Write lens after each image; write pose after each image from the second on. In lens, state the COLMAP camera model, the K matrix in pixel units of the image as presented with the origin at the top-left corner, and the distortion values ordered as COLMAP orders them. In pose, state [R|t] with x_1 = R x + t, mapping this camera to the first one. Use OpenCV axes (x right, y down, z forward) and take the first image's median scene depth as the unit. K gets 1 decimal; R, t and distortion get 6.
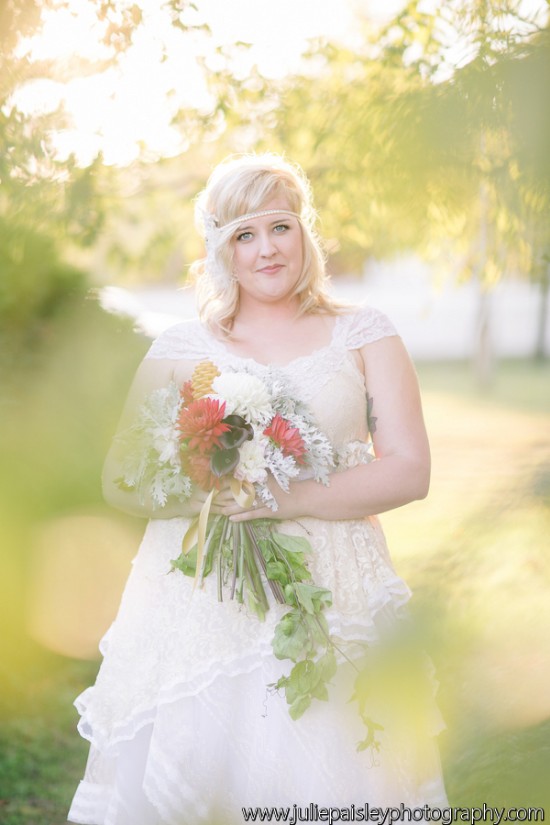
lens RADIAL K [[1886.1, 0, 275.0], [0, 1886.1, 412.5], [0, 0, 1]] dist [-0.135108, -0.513901]
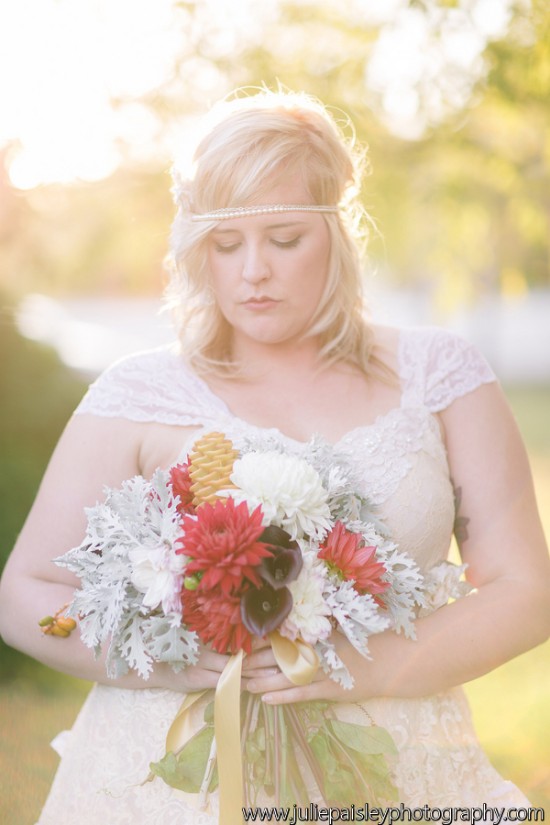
lens RADIAL K [[1886.1, 0, 275.0], [0, 1886.1, 412.5], [0, 0, 1]] dist [-0.135108, -0.513901]
pose [[0.993968, -0.001880, 0.109651, -0.084417], [0.005038, 0.999580, -0.028530, -0.017190], [-0.109551, 0.028910, 0.993561, 0.409974]]
